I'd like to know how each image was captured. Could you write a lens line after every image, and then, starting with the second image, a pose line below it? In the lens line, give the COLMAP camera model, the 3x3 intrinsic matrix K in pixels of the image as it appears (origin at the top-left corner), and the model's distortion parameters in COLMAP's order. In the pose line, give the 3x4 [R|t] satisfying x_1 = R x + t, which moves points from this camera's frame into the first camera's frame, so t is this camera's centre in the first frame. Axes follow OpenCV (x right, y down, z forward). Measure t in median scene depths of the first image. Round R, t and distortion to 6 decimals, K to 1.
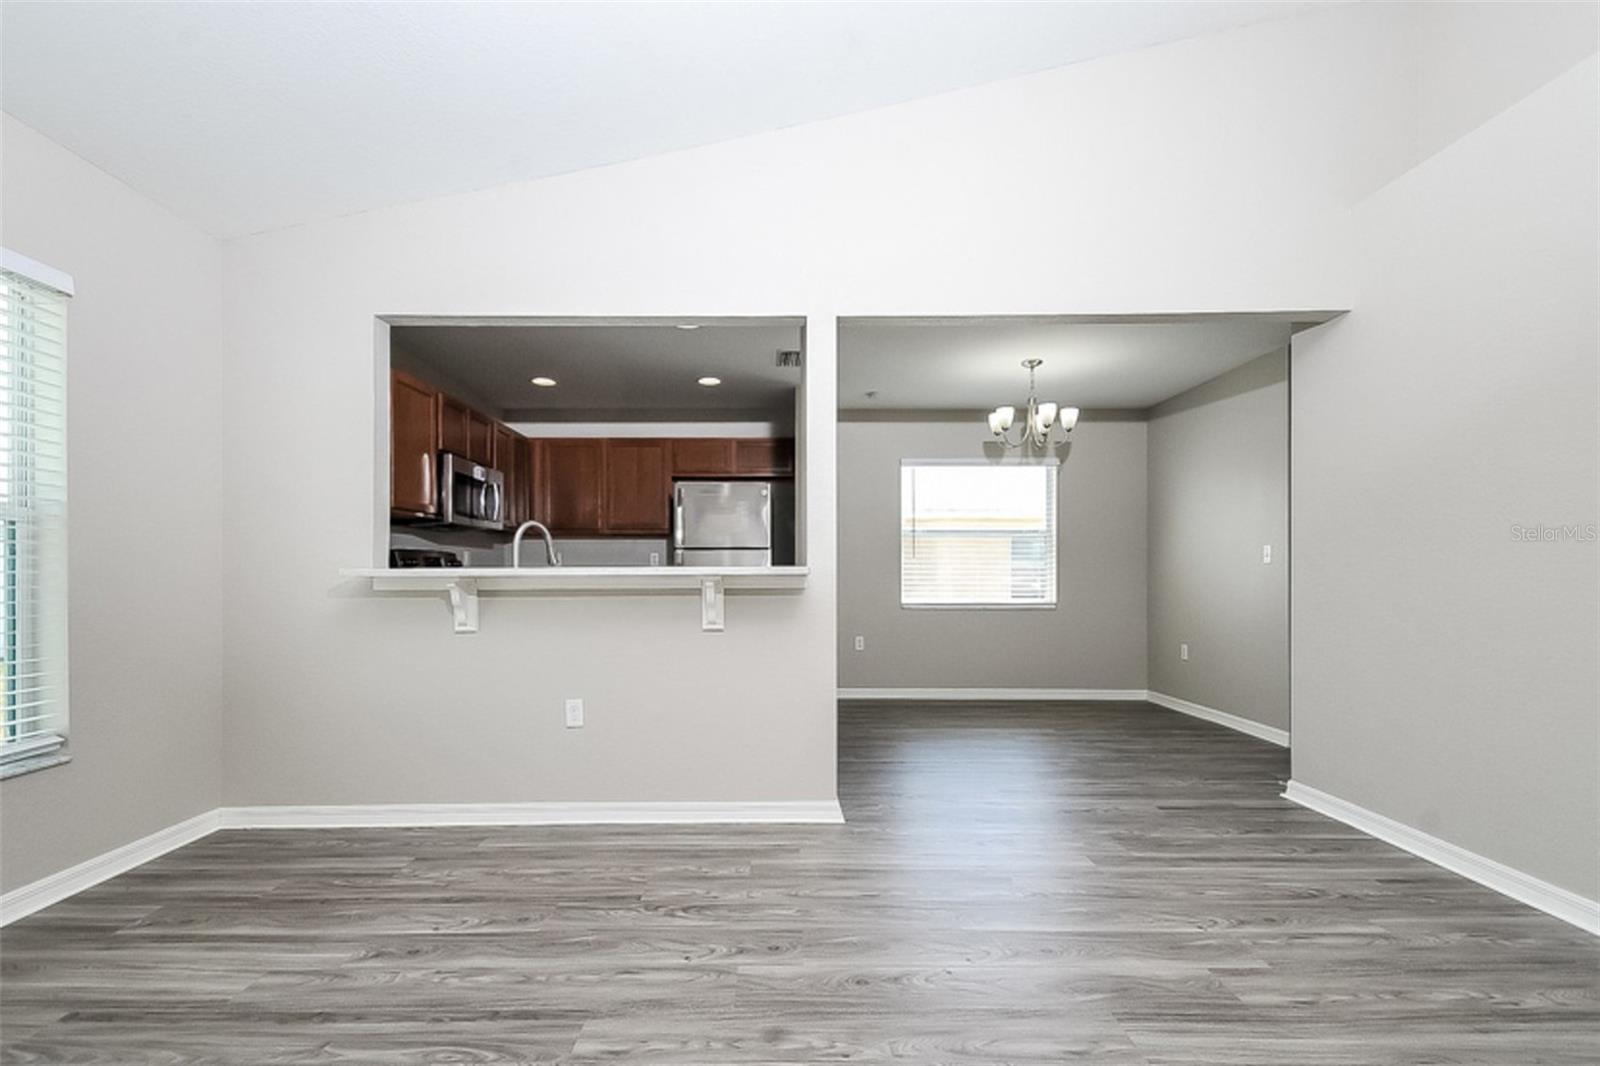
lens RADIAL K [[721.1, 0, 820.8], [0, 721.1, 572.1], [0, 0, 1]] dist [-0.000609, -0.000588]
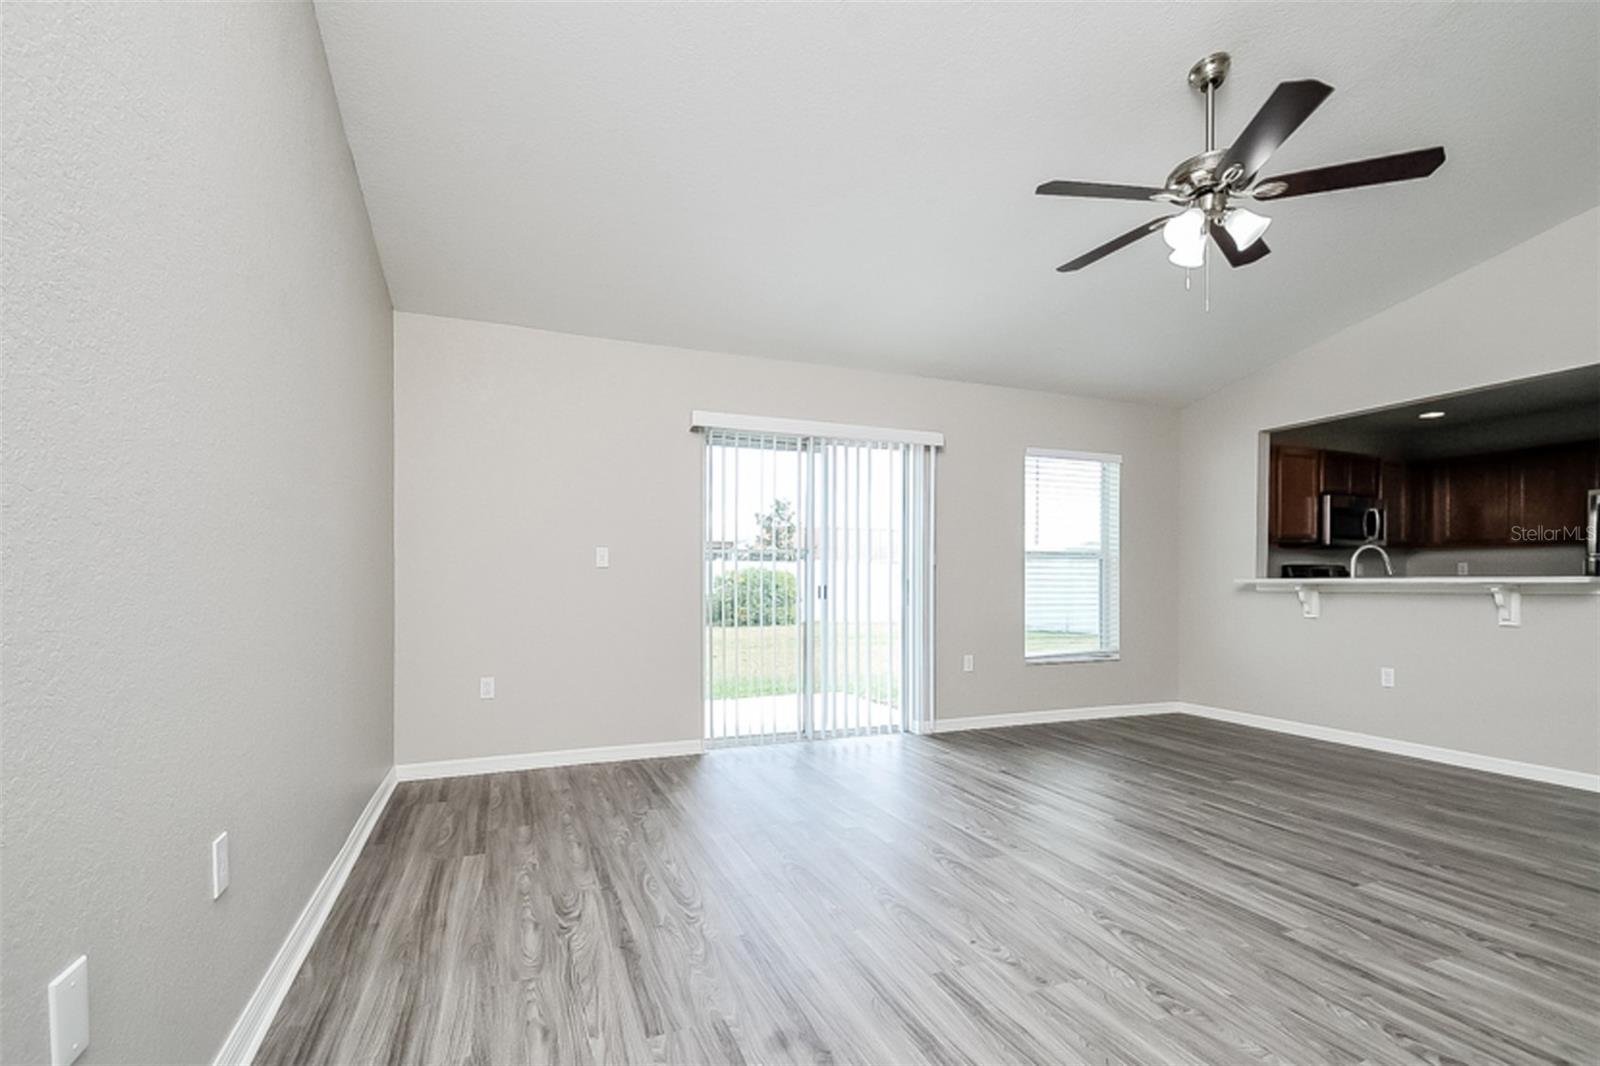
lens RADIAL K [[697.0, 0, 796.5], [0, 697.0, 600.6], [0, 0, 1]] dist [-0.000578, -0.000357]
pose [[0.352222, 0.026378, -0.935545, 0.422632], [-0.000911, 0.999612, 0.027842, 0.002389], [0.935916, -0.008954, 0.352109, -0.470587]]
